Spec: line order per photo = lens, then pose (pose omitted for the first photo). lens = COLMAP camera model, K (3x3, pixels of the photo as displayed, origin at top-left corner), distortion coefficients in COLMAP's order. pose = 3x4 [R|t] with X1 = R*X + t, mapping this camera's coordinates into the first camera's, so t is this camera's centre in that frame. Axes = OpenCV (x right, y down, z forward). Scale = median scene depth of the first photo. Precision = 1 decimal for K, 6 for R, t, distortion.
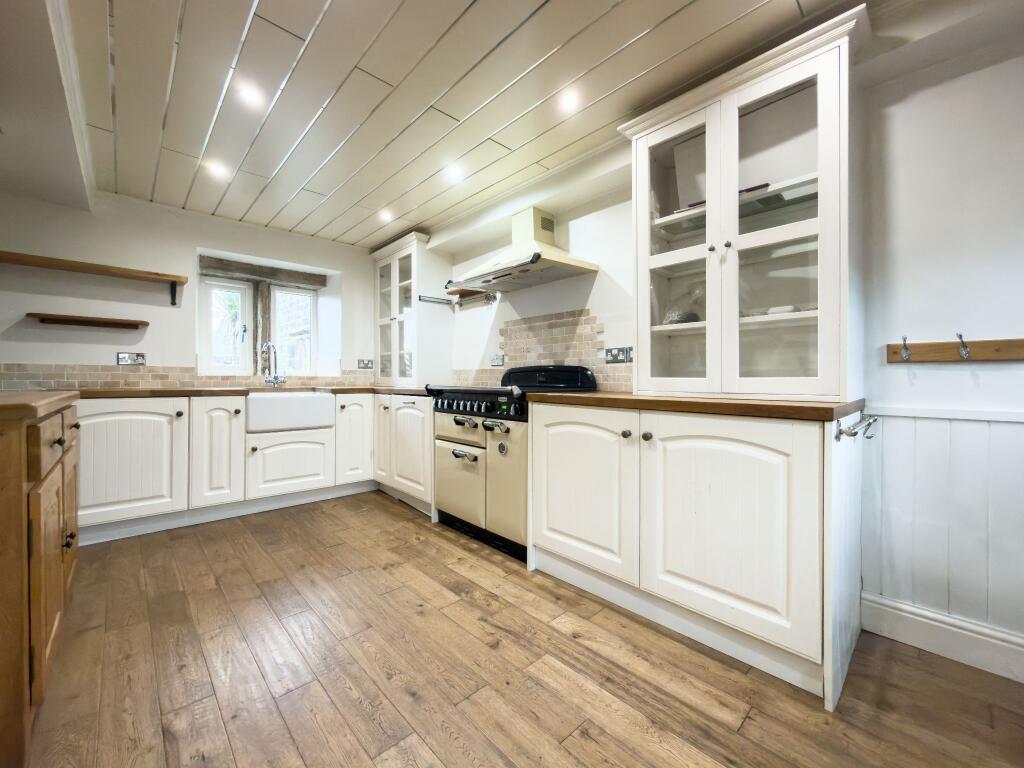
lens RADIAL K [[416.2, 0, 499.6], [0, 416.2, 376.6], [0, 0, 1]] dist [-0.000094, 0.000090]
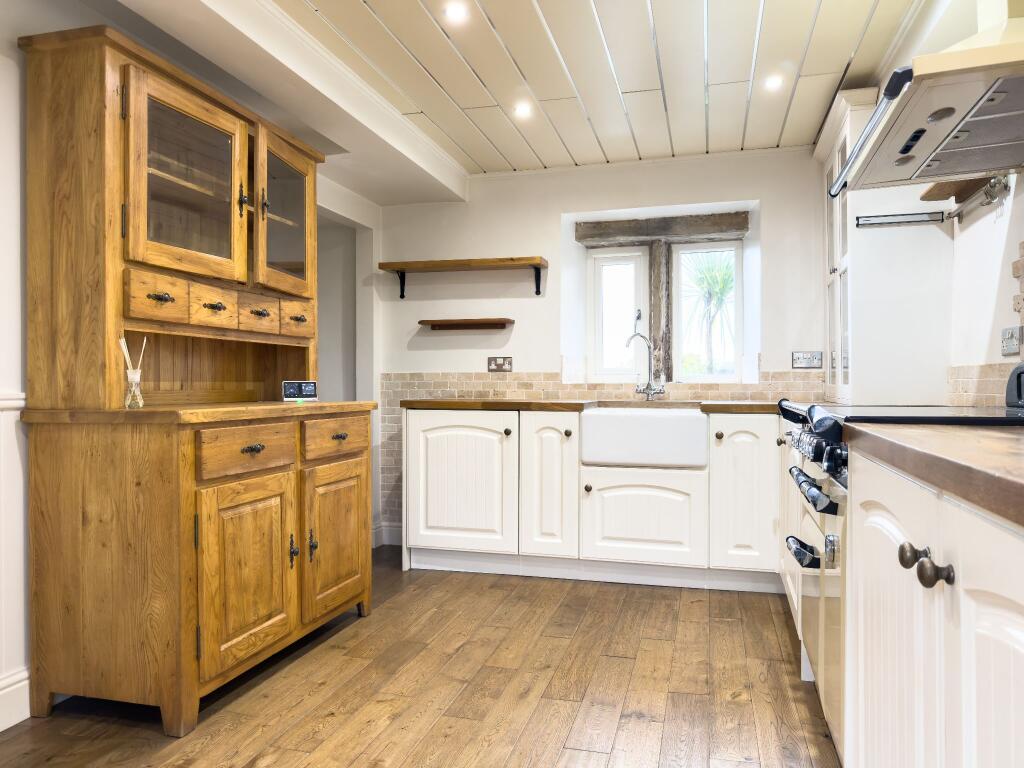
lens RADIAL K [[716.8, 0, 512.0], [0, 716.8, 384.0], [0, 0, 1]] dist [-0.003775, 0.001813]
pose [[0.538447, -0.005798, -0.842639, 0.343300], [0.006140, 0.999977, -0.002956, 0.001756], [0.842637, -0.003582, 0.538470, 0.238758]]
